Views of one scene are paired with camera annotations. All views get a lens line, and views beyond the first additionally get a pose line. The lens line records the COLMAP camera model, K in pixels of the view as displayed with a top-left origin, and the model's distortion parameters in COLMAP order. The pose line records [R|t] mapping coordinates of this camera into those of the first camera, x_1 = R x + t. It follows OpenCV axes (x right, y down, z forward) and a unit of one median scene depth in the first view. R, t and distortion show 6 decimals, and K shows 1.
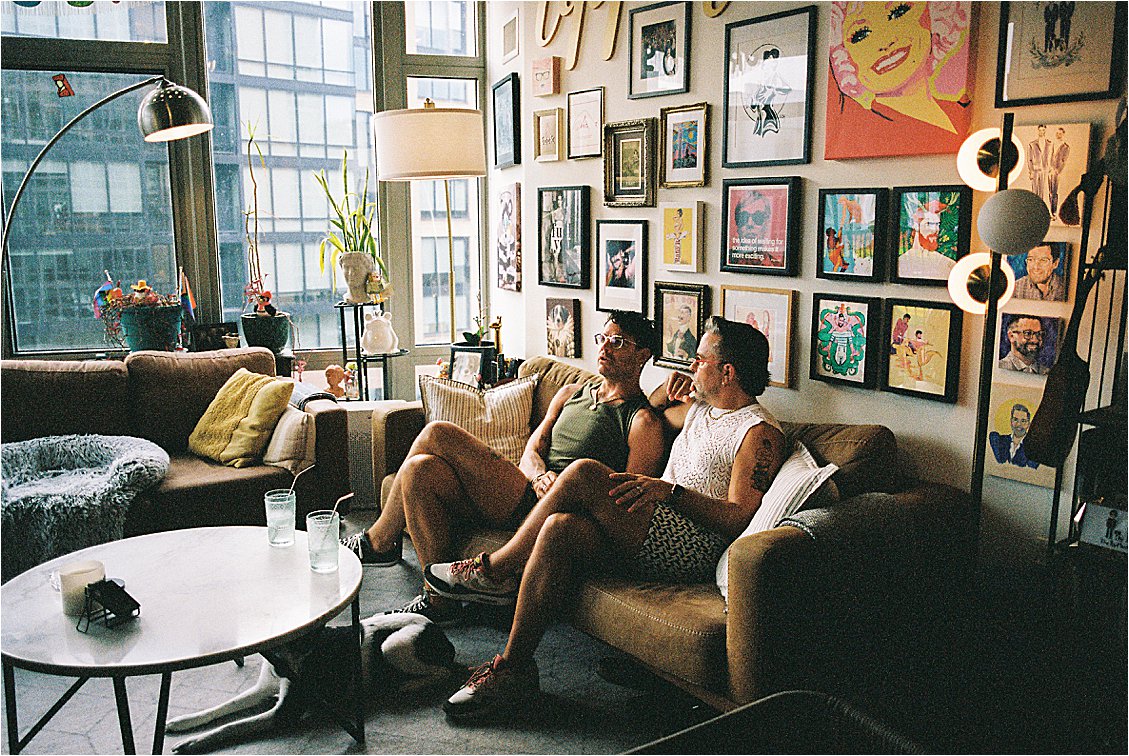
lens RADIAL K [[937.2, 0, 564.5], [0, 937.2, 378.0], [0, 0, 1]] dist [0.019482, -0.040410]
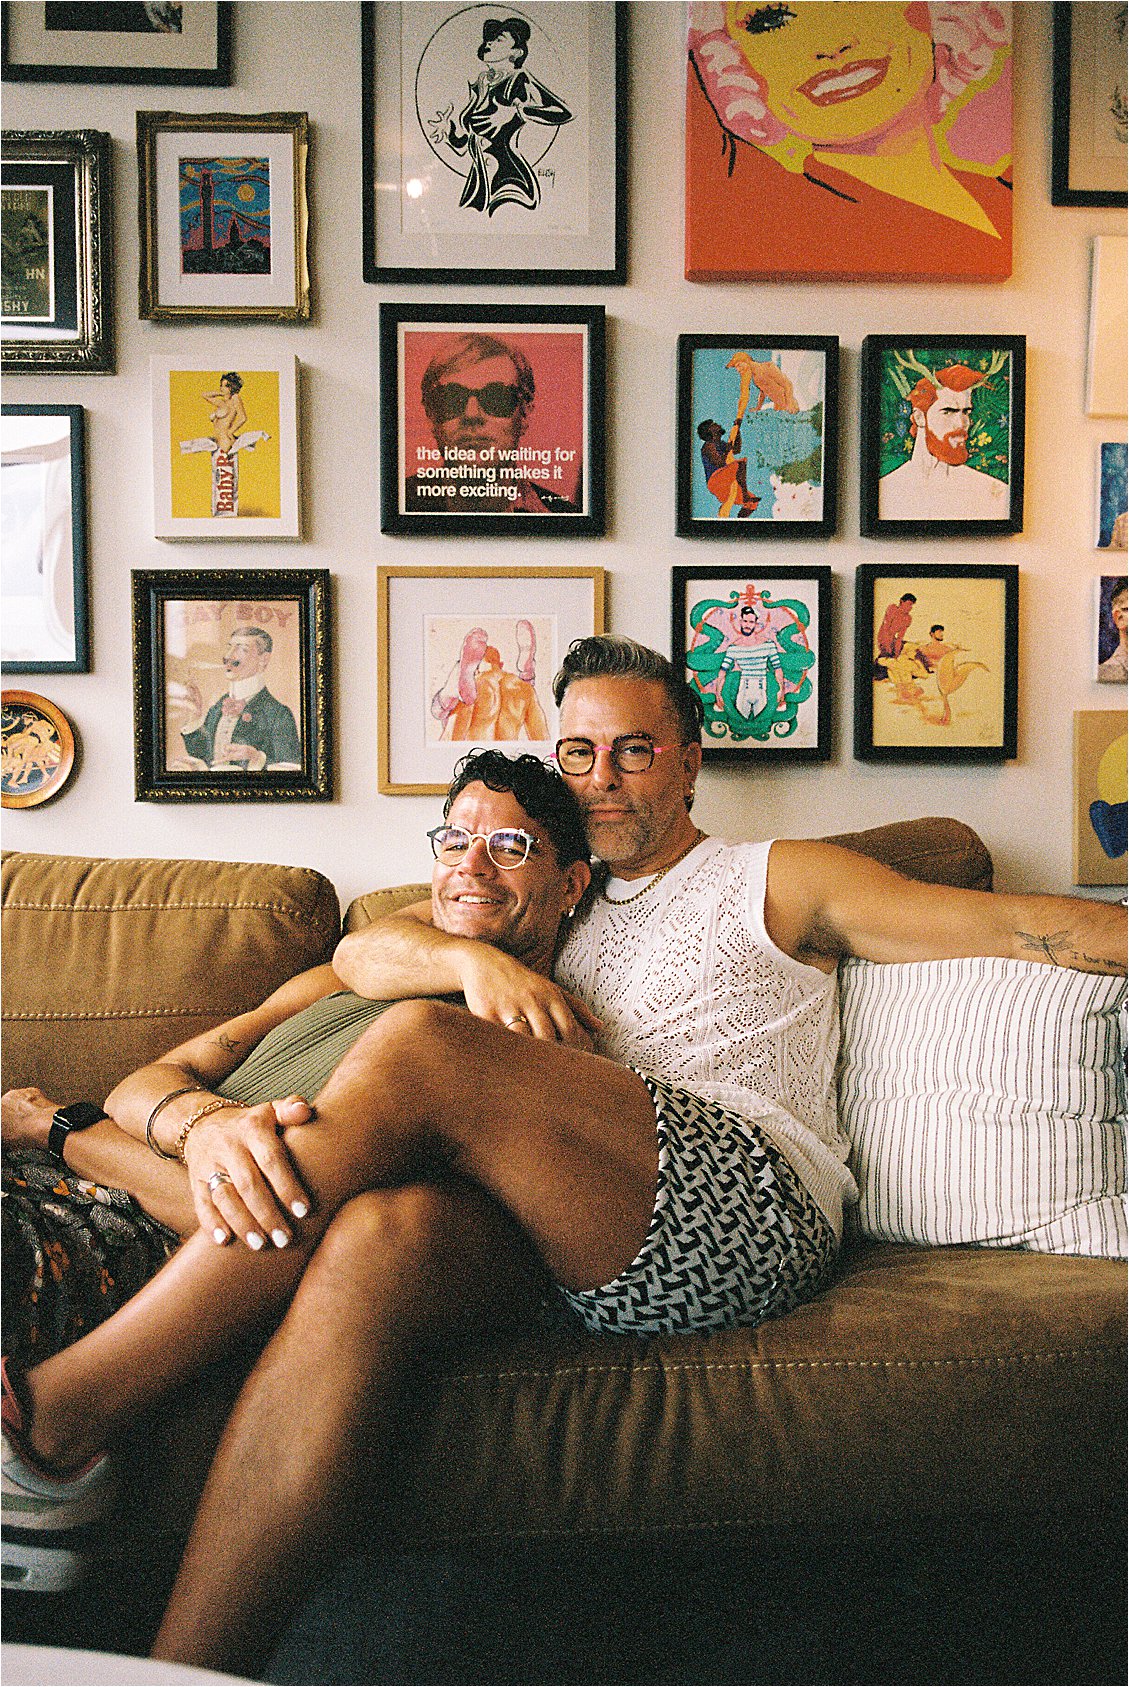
lens RADIAL K [[1400.3, 0, 570.9], [0, 1400.3, 804.5], [0, 0, 1]] dist [0.019482, -0.040410]
pose [[0.569649, -0.032473, 0.821246, -0.289059], [0.141474, 0.988179, -0.059058, 0.050099], [-0.809620, 0.149828, 0.567509, 0.616966]]
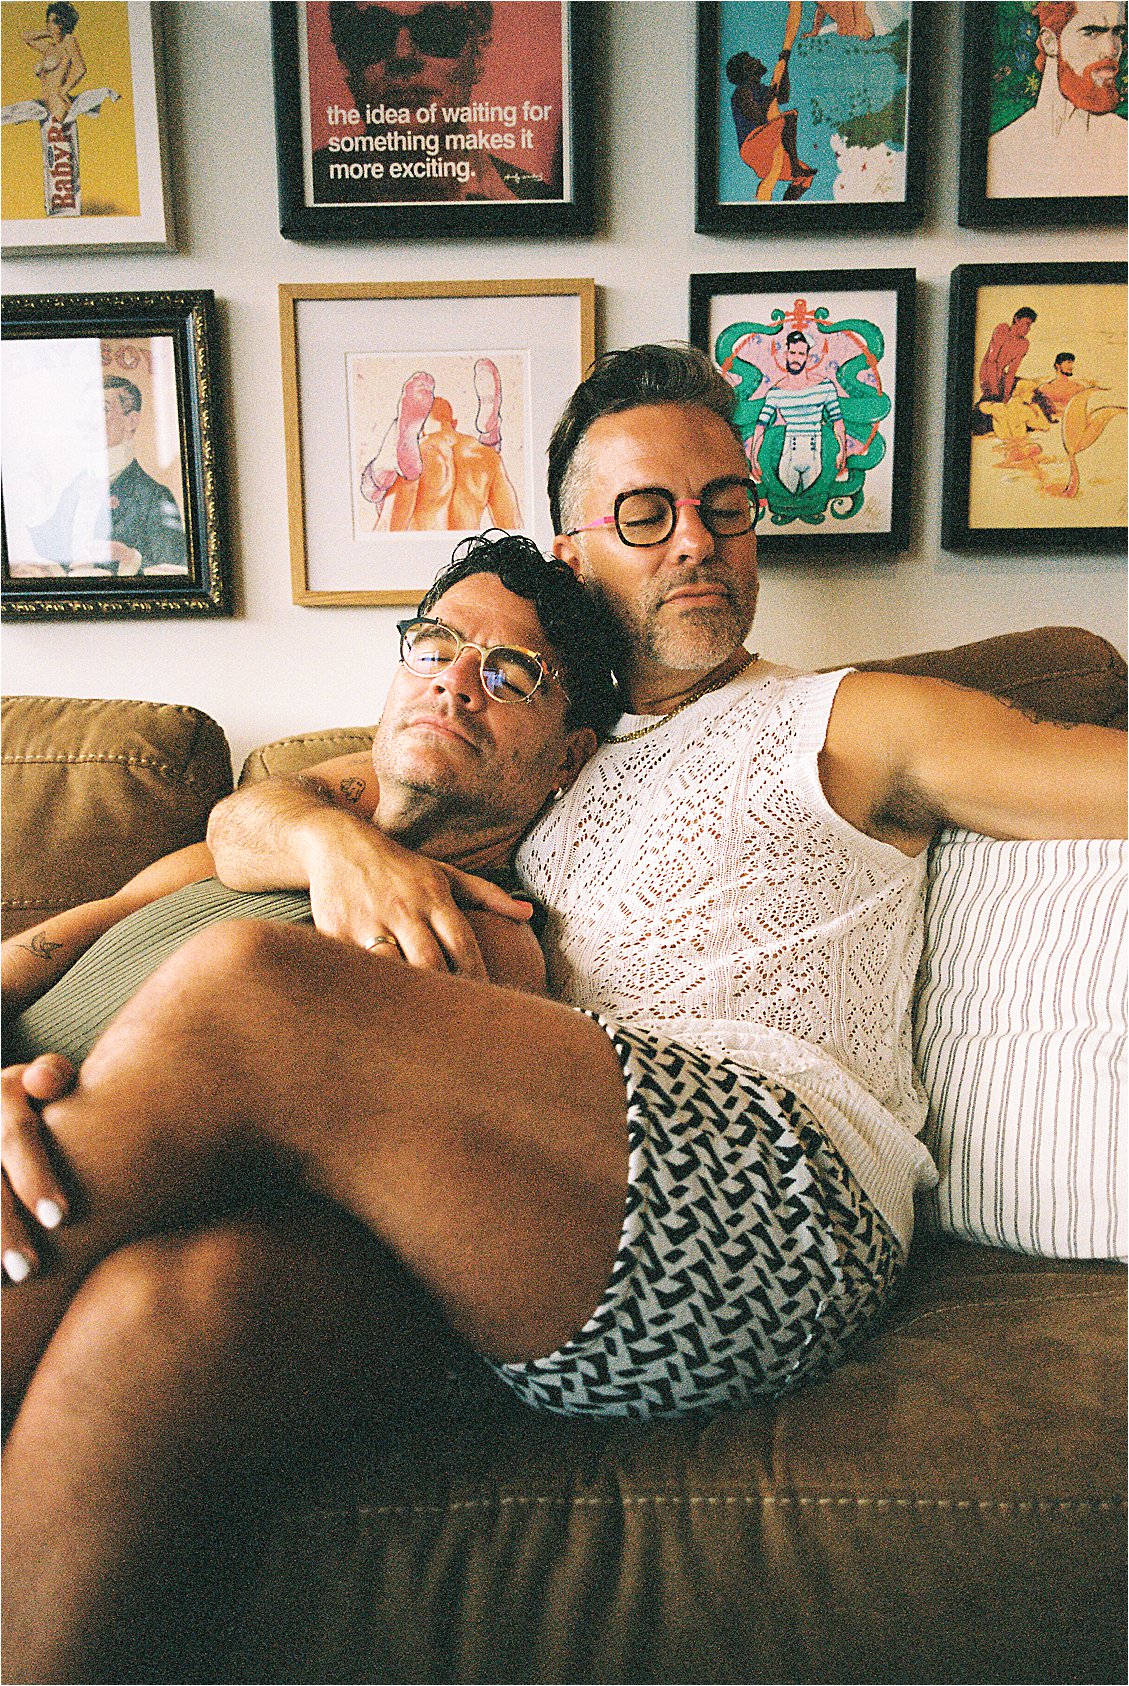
lens RADIAL K [[1434.9, 0, 564.5], [0, 1434.9, 843.0], [0, 0, 1]] dist [0.009609, -0.025594]
pose [[0.605711, -0.152972, 0.780842, -0.155935], [0.150591, 0.985649, 0.076280, 0.051308], [-0.781305, 0.071384, 0.620054, 0.679805]]
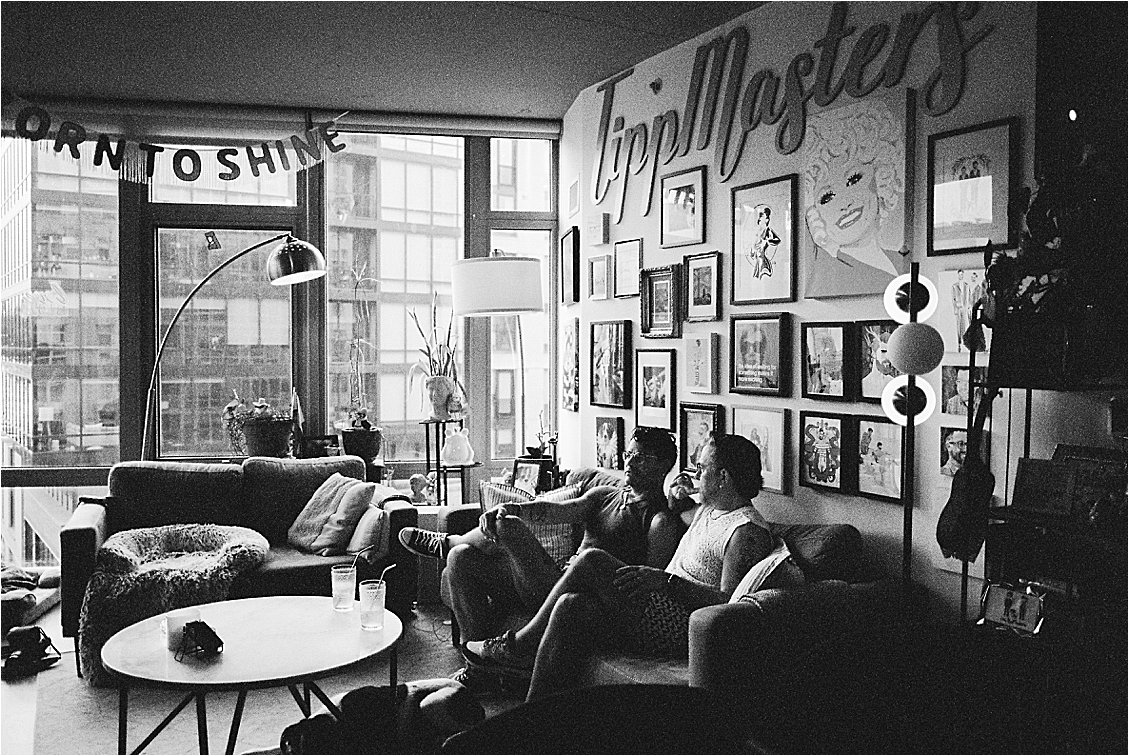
lens RADIAL K [[937.2, 0, 564.5], [0, 937.2, 378.0], [0, 0, 1]] dist [0.019482, -0.040410]
pose [[0.991021, 0.007394, -0.133500, 0.120187], [-0.026023, 0.990042, -0.138349, 0.034051], [0.131148, 0.140581, 0.981345, -0.165969]]
